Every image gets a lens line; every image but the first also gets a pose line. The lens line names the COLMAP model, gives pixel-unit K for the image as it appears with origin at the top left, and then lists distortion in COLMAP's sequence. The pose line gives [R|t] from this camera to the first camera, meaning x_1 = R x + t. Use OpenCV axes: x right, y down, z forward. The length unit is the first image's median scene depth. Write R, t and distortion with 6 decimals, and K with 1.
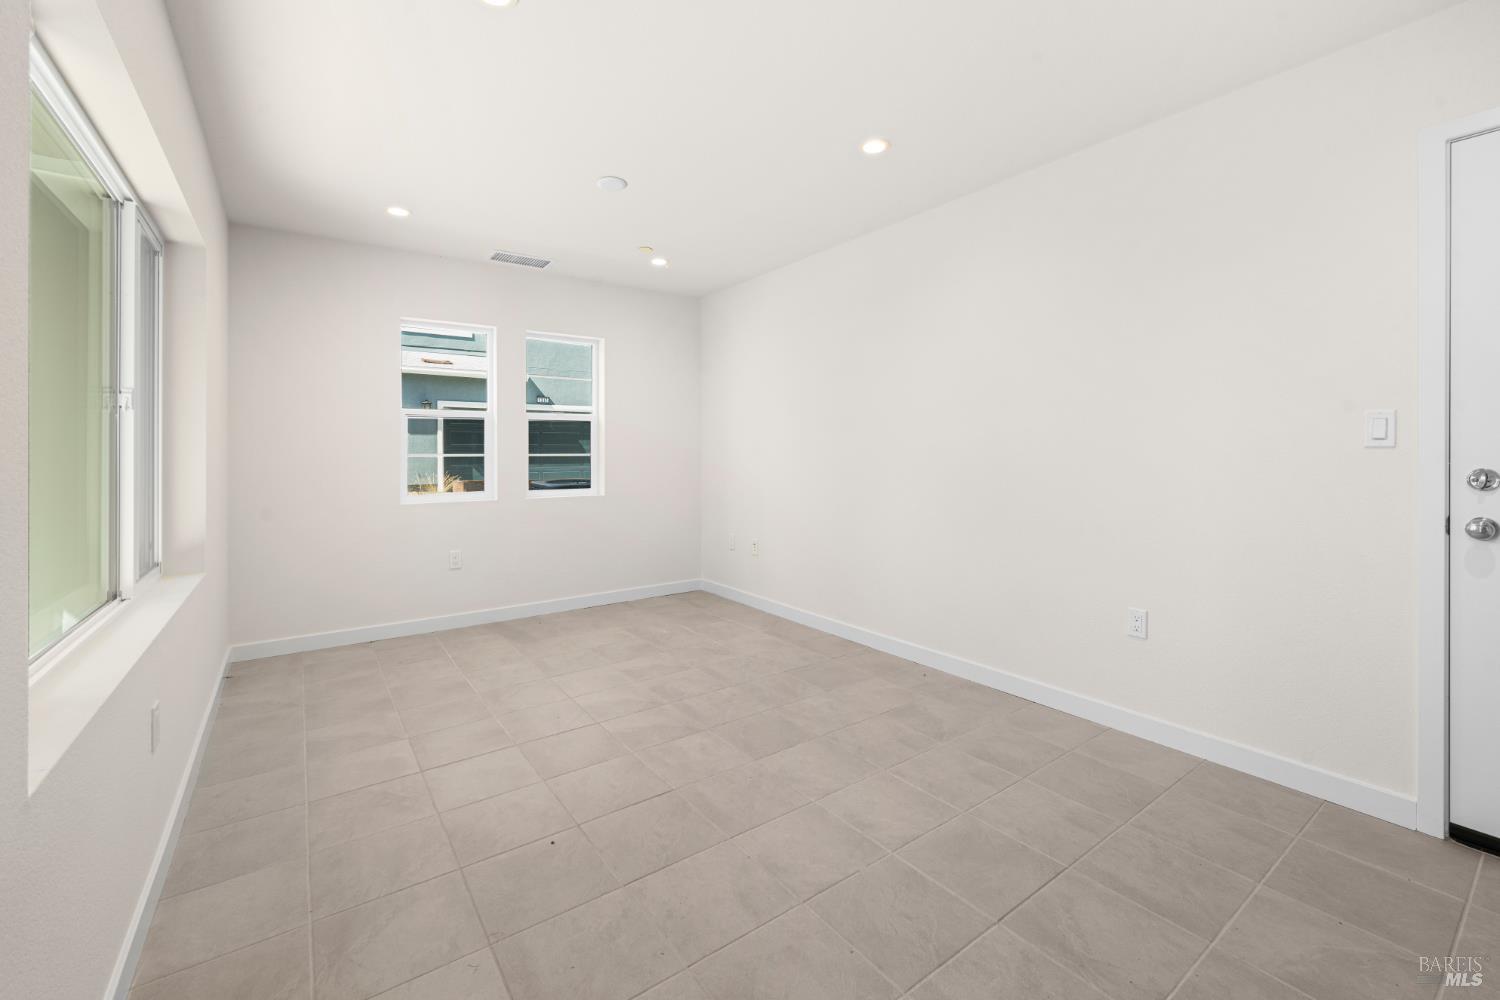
lens RADIAL K [[620.7, 0, 754.8], [0, 620.7, 455.3], [0, 0, 1]] dist [0.001669, -0.000146]
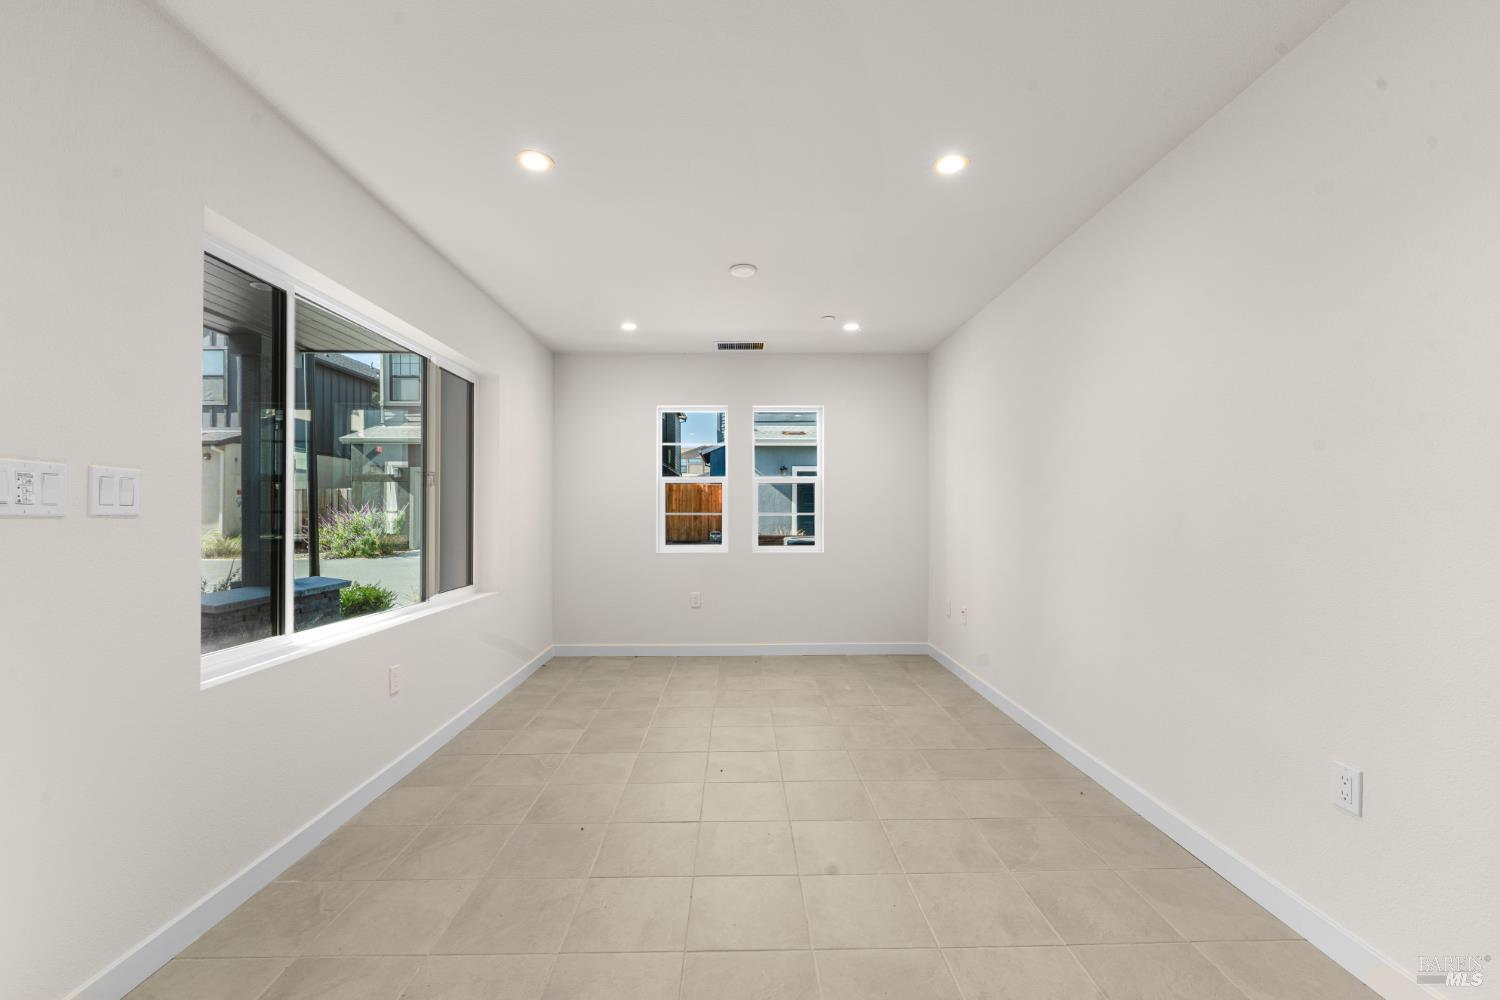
lens RADIAL K [[604.2, 0, 754.4], [0, 604.2, 507.1], [0, 0, 1]] dist [0.001060, -0.000801]
pose [[0.821989, 0.000008, -0.569503, 0.280440], [-0.006248, 0.999940, -0.009004, -0.003070], [0.569469, 0.010960, 0.821940, 0.088474]]
